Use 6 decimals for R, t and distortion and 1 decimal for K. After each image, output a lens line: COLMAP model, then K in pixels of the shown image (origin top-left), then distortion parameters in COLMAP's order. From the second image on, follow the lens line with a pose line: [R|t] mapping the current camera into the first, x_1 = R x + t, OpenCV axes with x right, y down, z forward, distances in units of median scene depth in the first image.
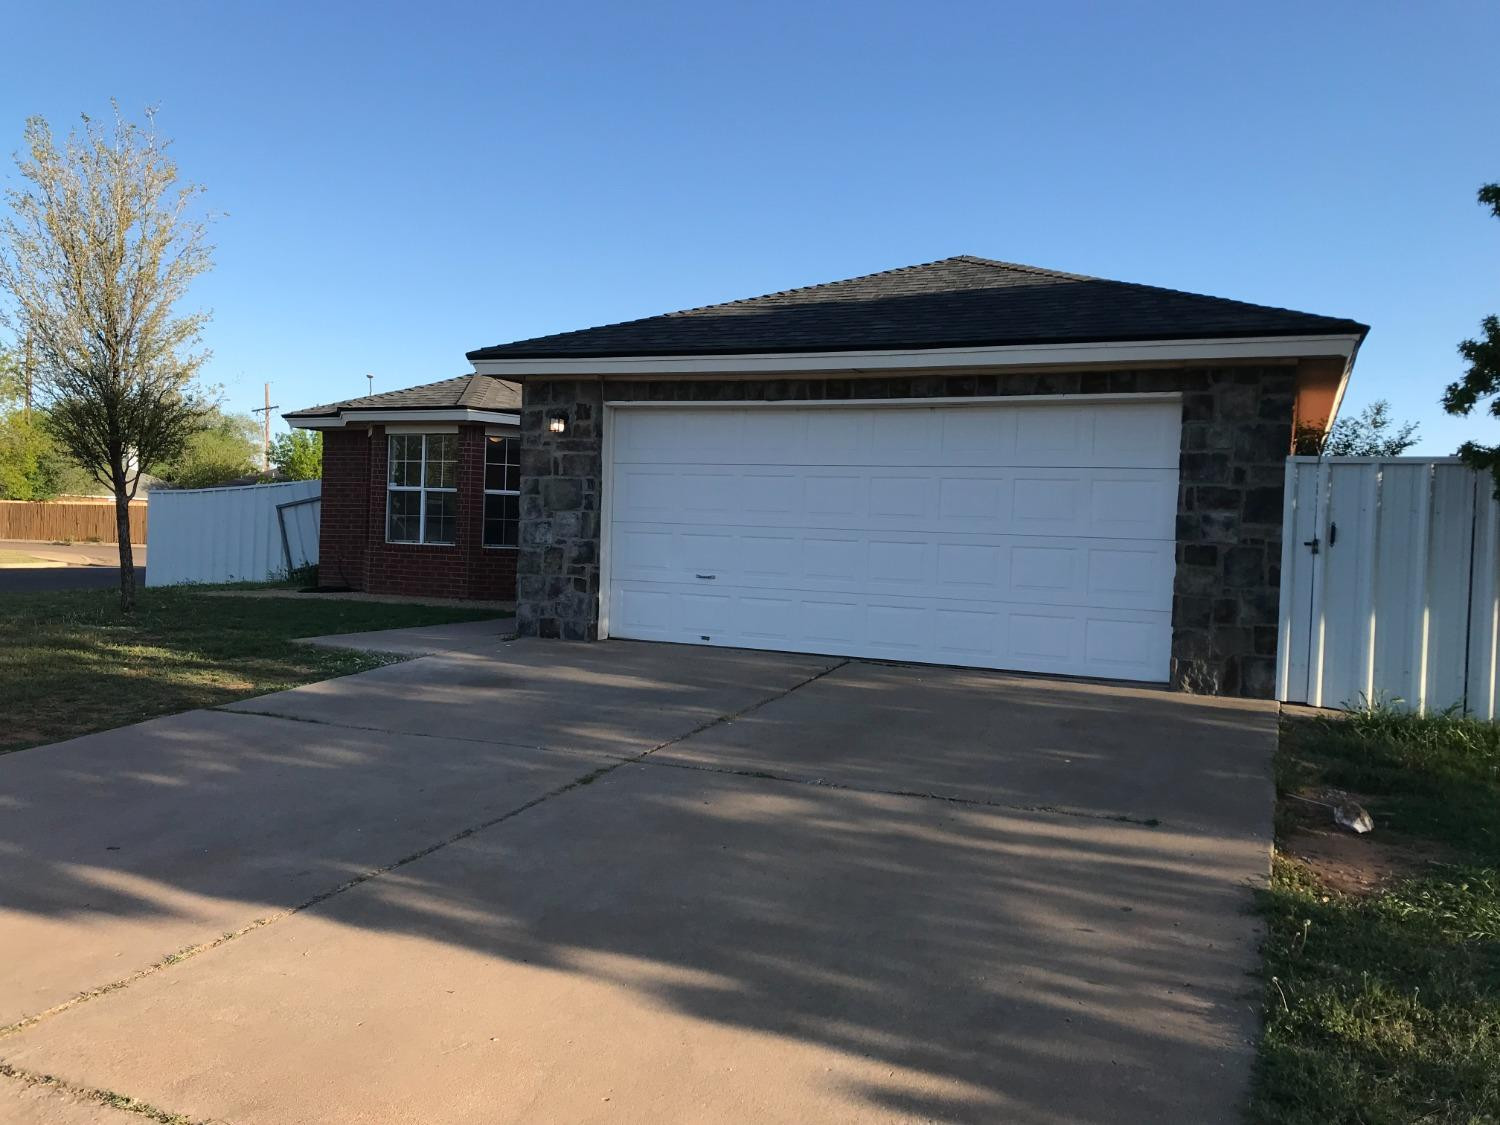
lens RADIAL K [[1224.9, 0, 745.2], [0, 1224.9, 558.8], [0, 0, 1]] dist [0.055722, -0.057307]
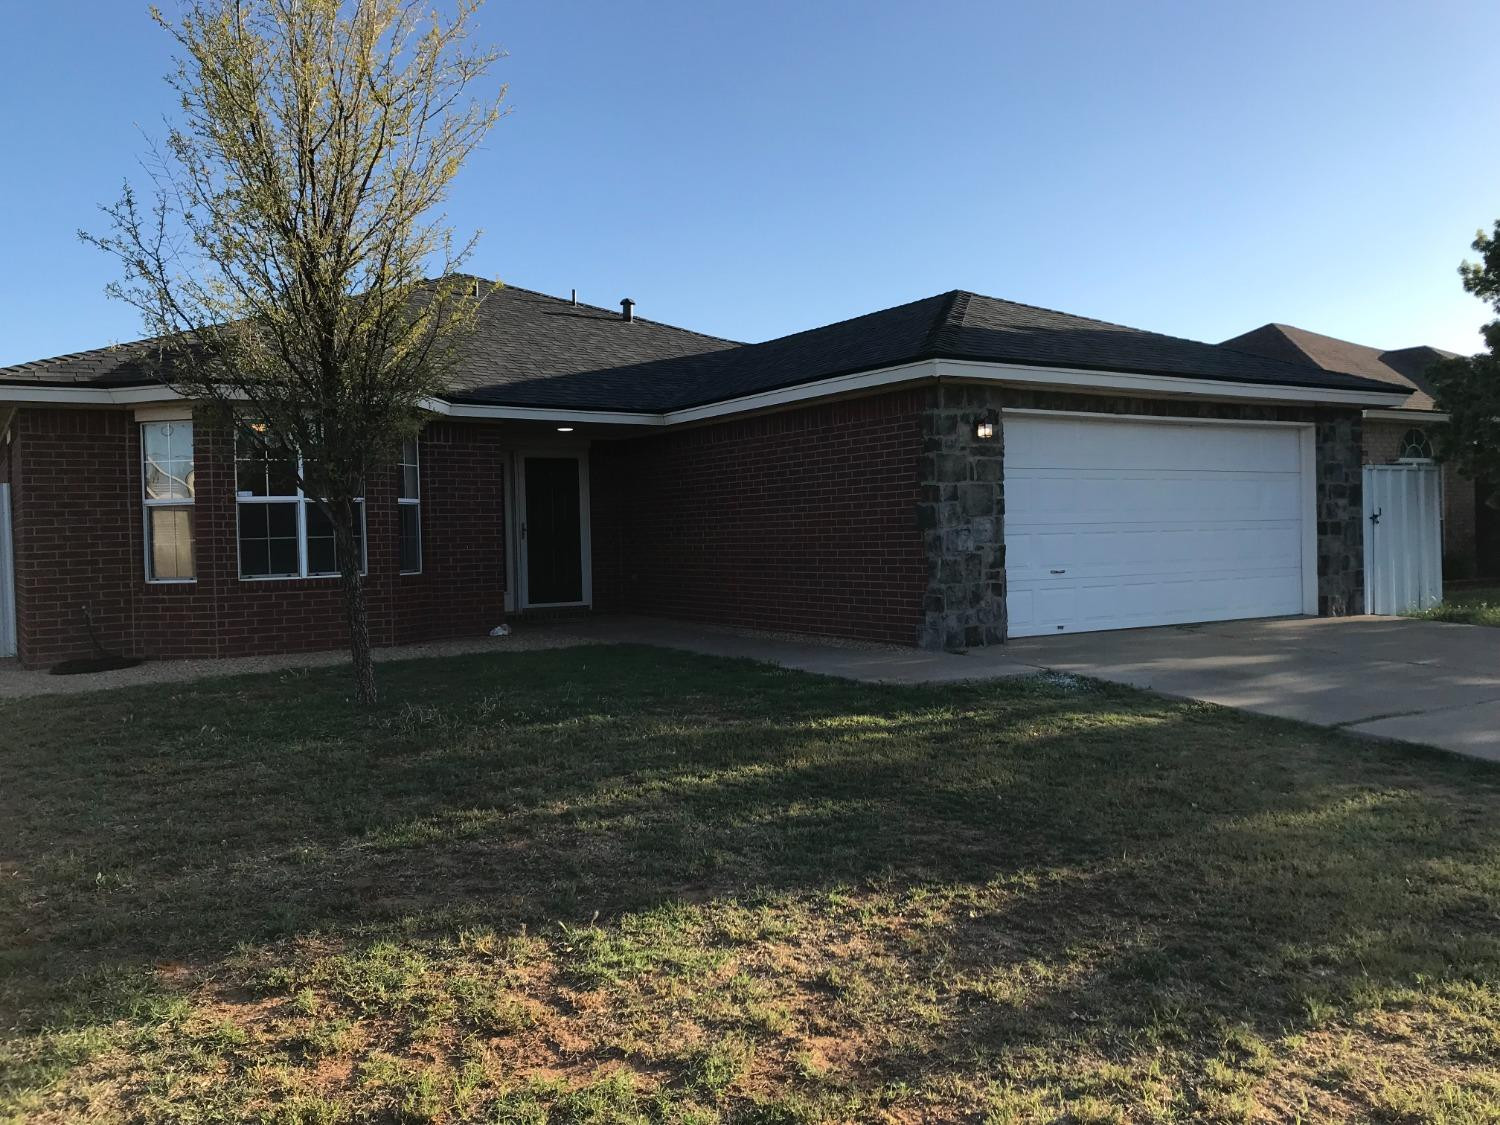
lens RADIAL K [[1224.9, 0, 747.6], [0, 1224.9, 565.9], [0, 0, 1]] dist [0.055722, -0.057307]
pose [[0.551256, -0.068542, 0.831516, -1.085115], [0.057194, 0.997380, 0.044298, -0.054335], [-0.832374, 0.023138, 0.553732, 0.609588]]
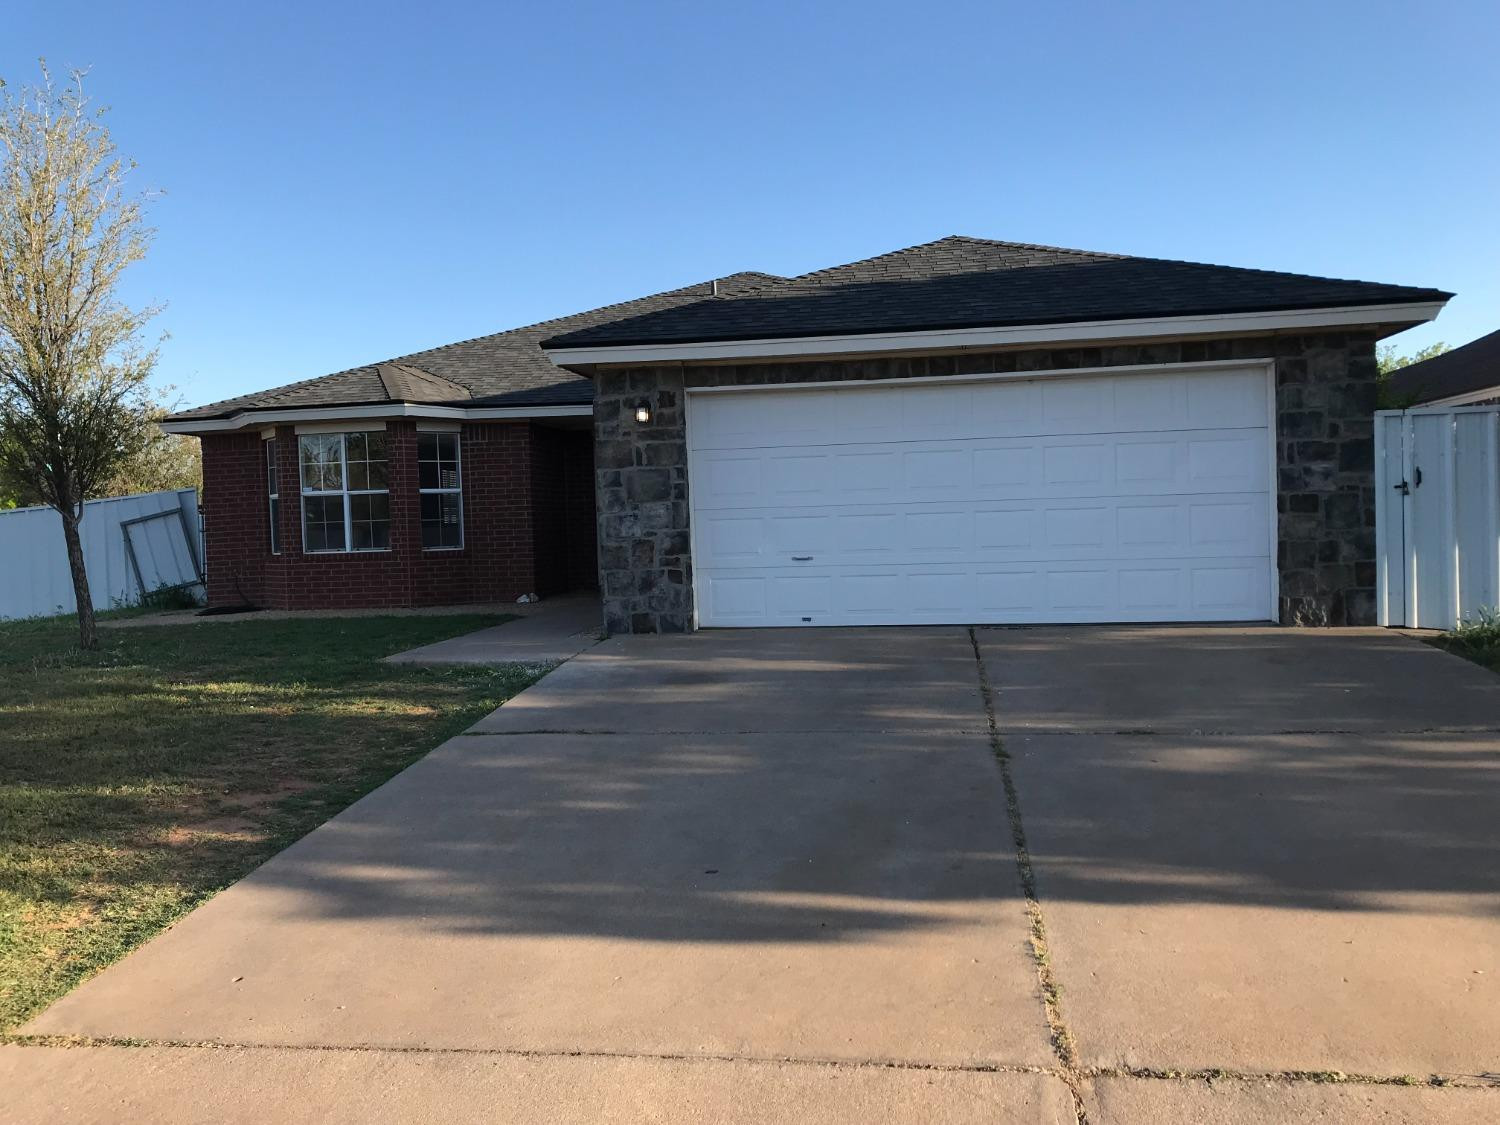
lens RADIAL K [[1224.9, 0, 745.6], [0, 1224.9, 563.5], [0, 0, 1]] dist [0.055722, -0.057307]
pose [[0.962152, -0.074973, 0.261997, -0.335637], [0.070336, 0.997157, 0.027045, -0.011507], [-0.263280, -0.007594, 0.964690, 0.042256]]
